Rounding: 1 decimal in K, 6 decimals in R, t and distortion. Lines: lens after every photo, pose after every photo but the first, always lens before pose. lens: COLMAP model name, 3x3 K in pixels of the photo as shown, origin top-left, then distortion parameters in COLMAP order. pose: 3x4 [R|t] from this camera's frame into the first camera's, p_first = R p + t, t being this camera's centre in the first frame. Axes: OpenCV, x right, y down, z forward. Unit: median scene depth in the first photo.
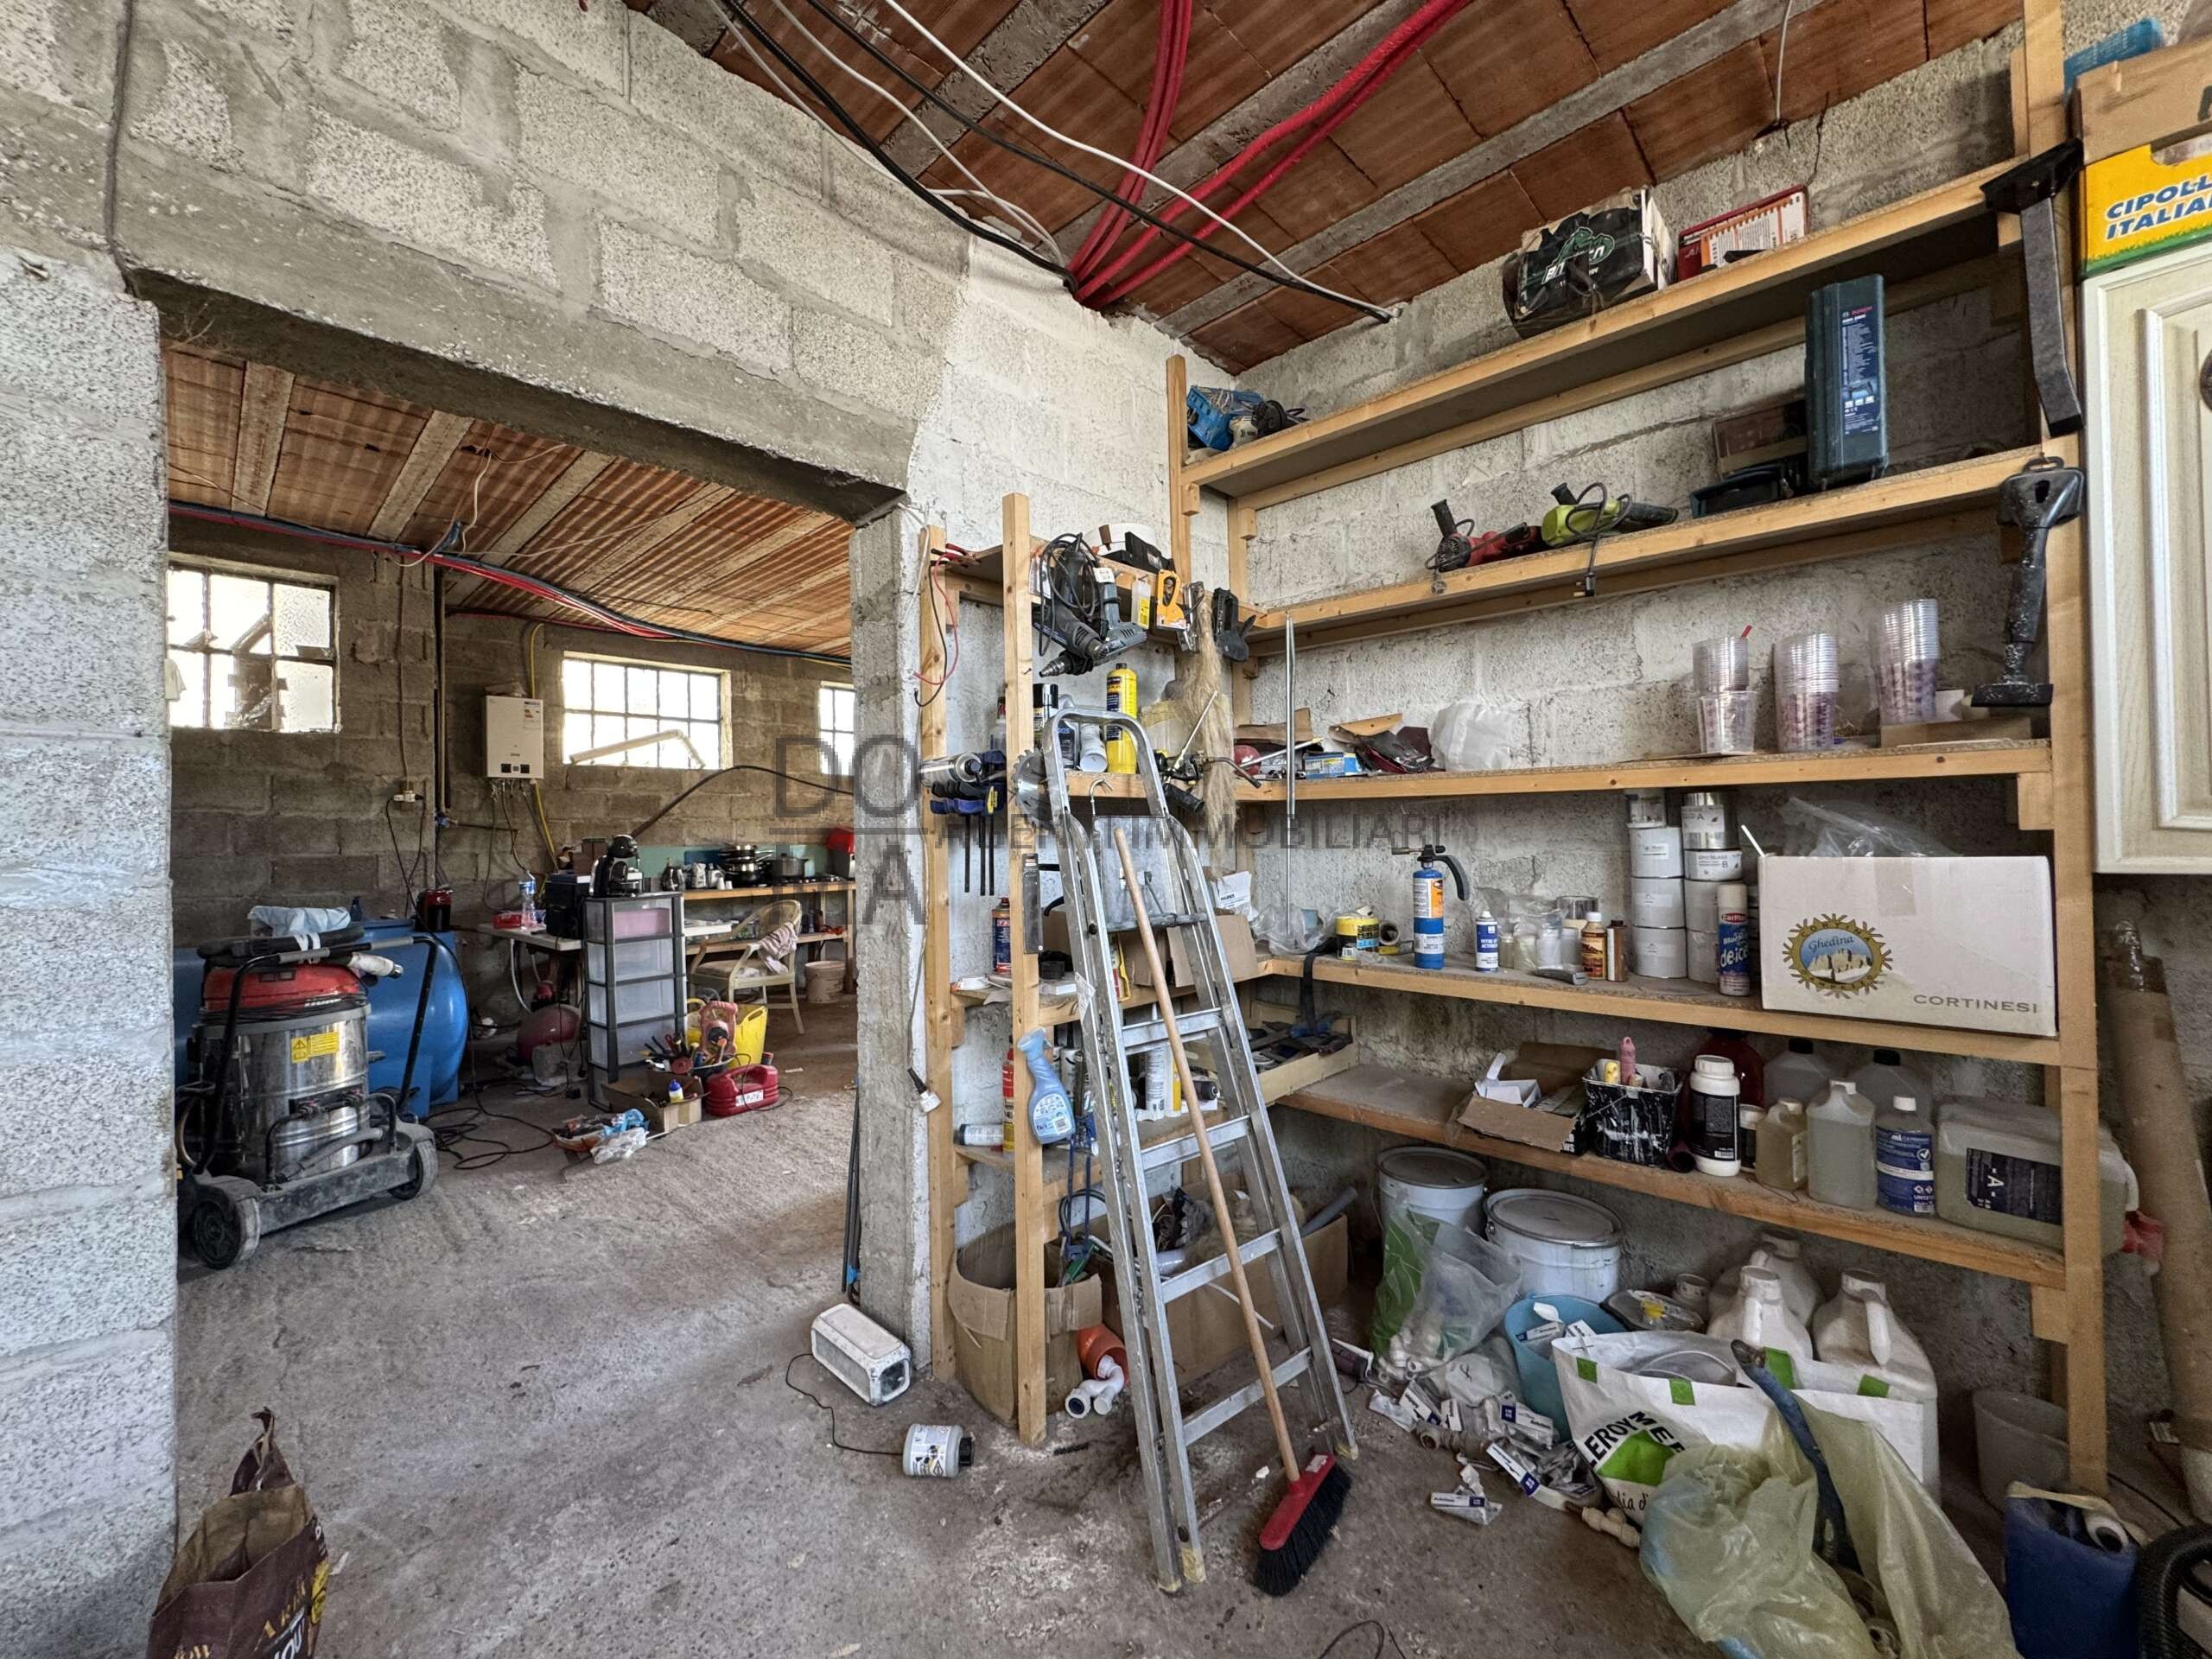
lens RADIAL K [[881.7, 0, 1102.2], [0, 881.7, 829.2], [0, 0, 1]] dist [-0.002387, 0.000059]
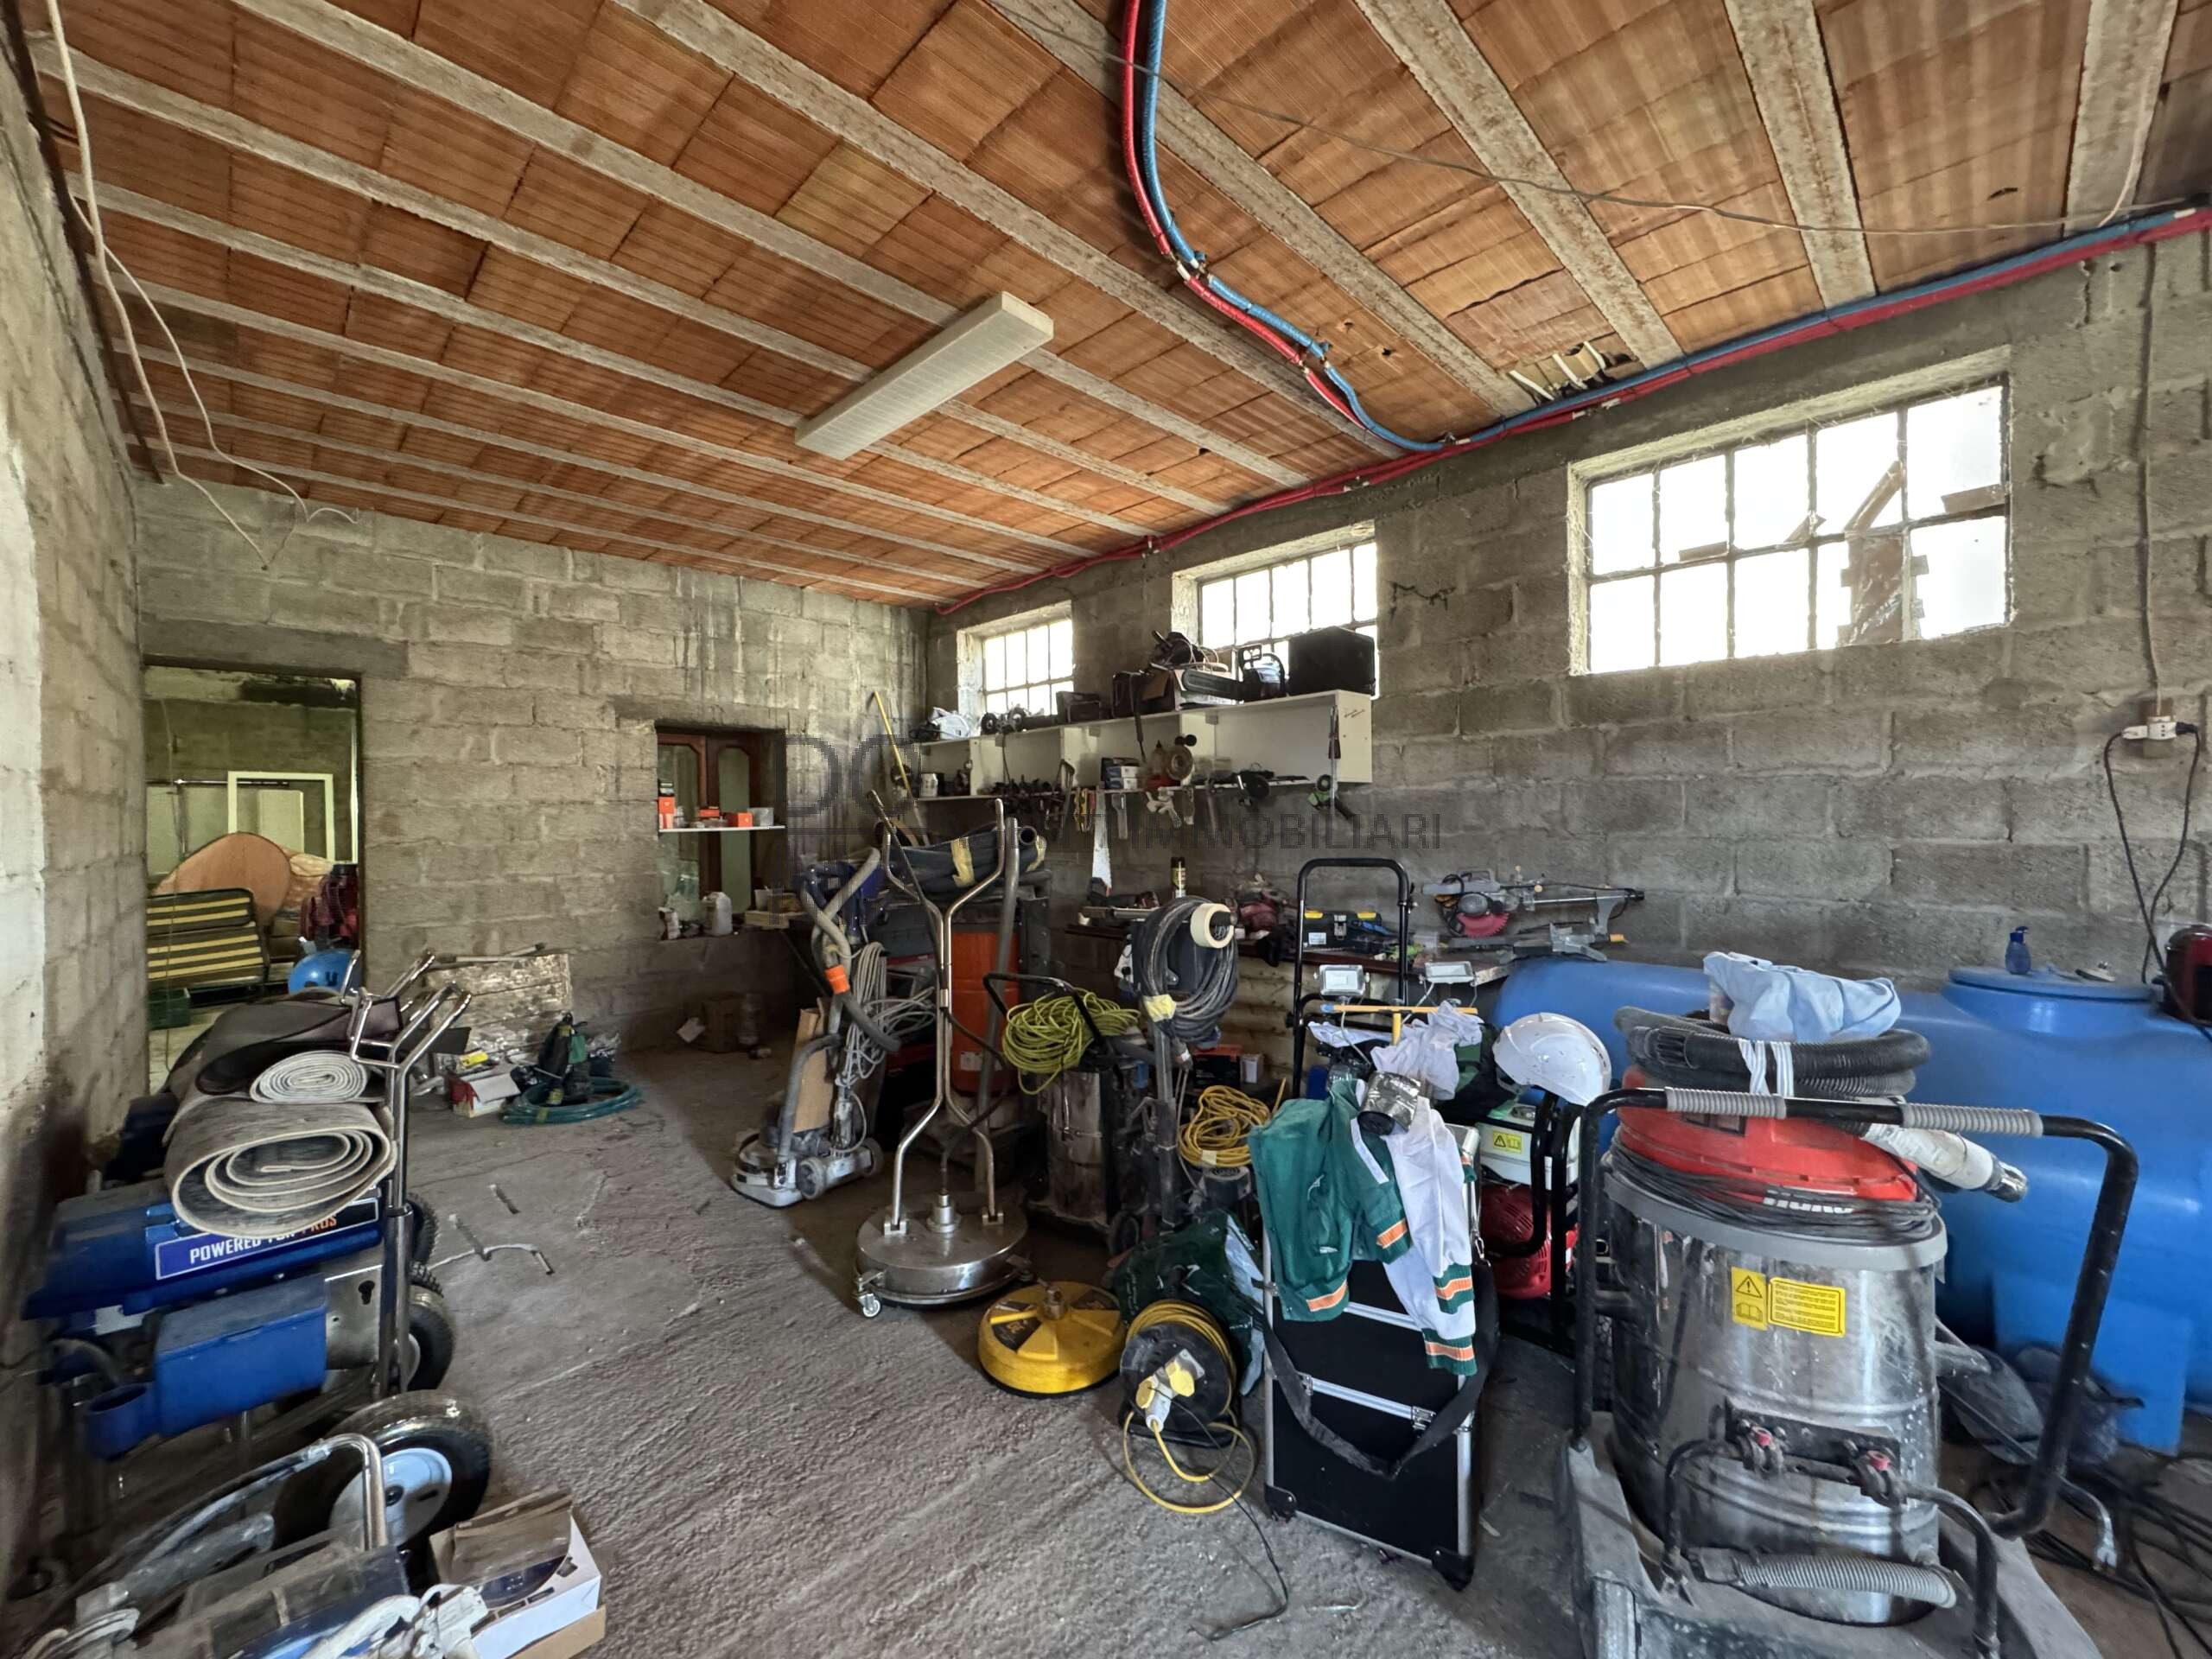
lens RADIAL K [[881.7, 0, 1101.8], [0, 881.7, 820.8], [0, 0, 1]] dist [-0.002387, 0.000059]
pose [[-0.017102, 0.015988, -0.999726, -0.306232], [0.008449, 0.999839, 0.015846, 0.001638], [0.999818, -0.008175, -0.017234, 0.445860]]
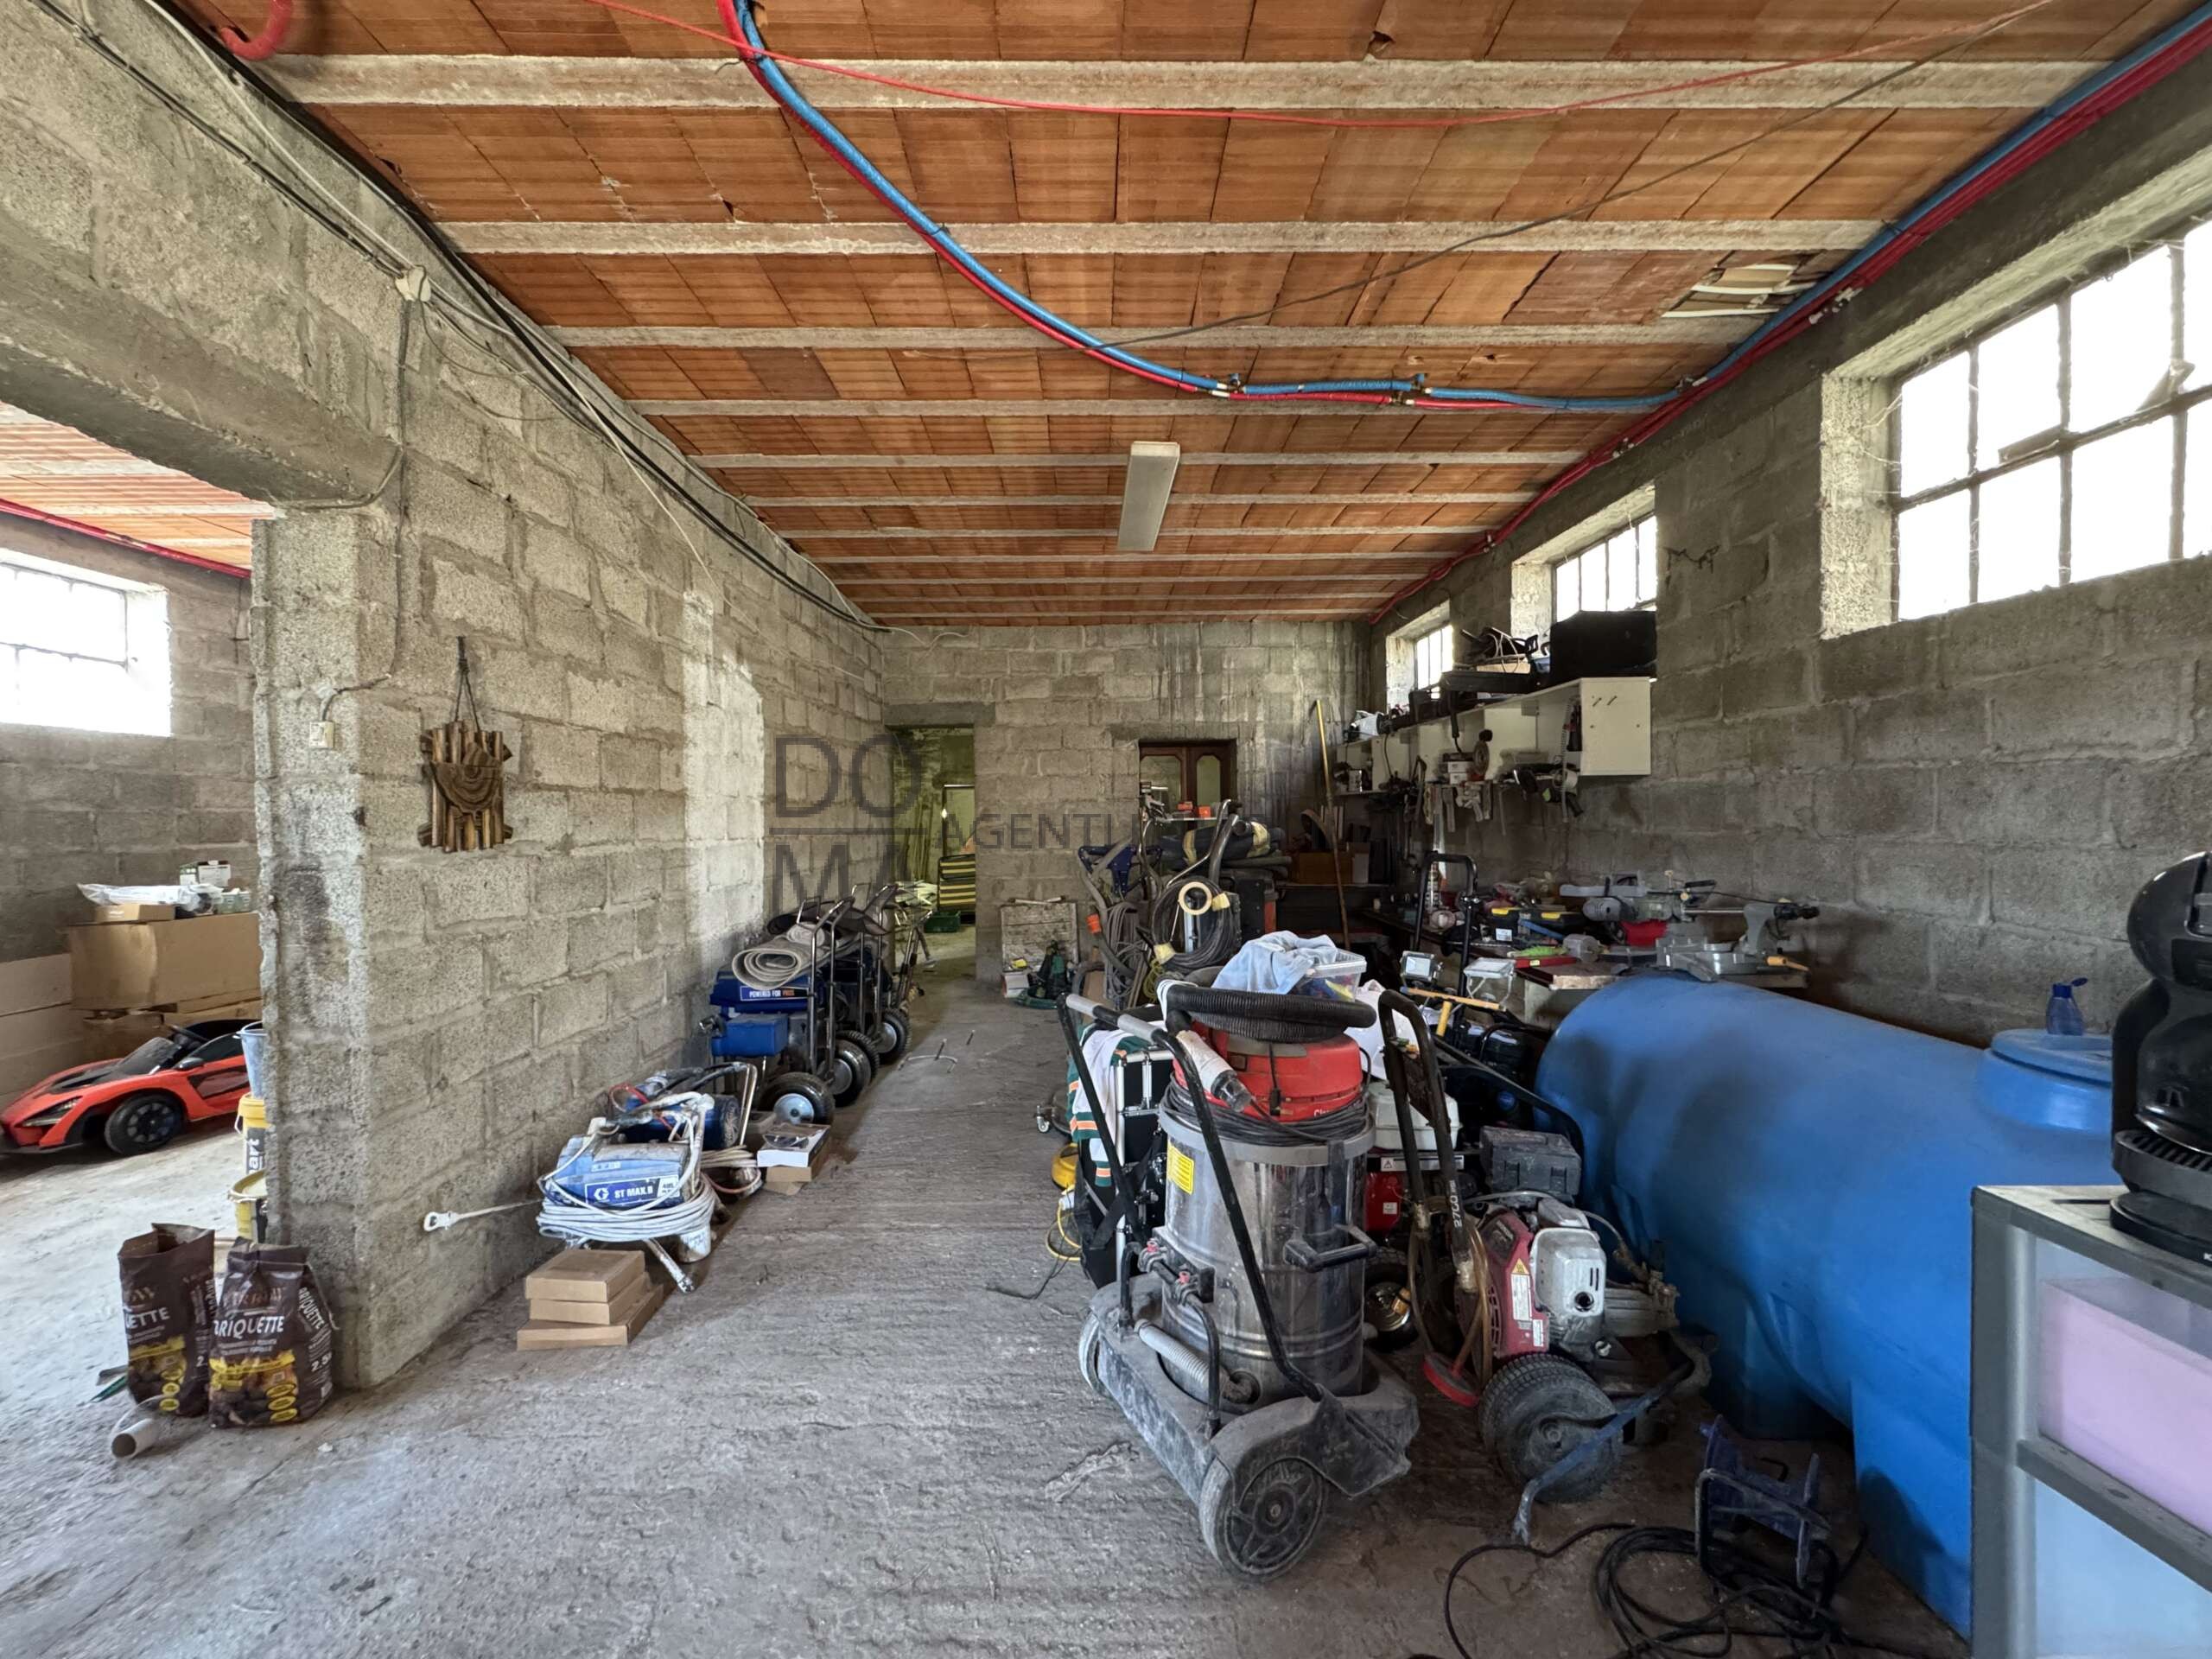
lens RADIAL K [[881.7, 0, 1100.2], [0, 881.7, 817.3], [0, 0, 1]] dist [-0.002387, 0.000059]
pose [[-0.707297, 0.024443, -0.706494, -0.283382], [0.018764, 0.999699, 0.015802, -0.003840], [0.706668, -0.002080, -0.707542, 0.923279]]
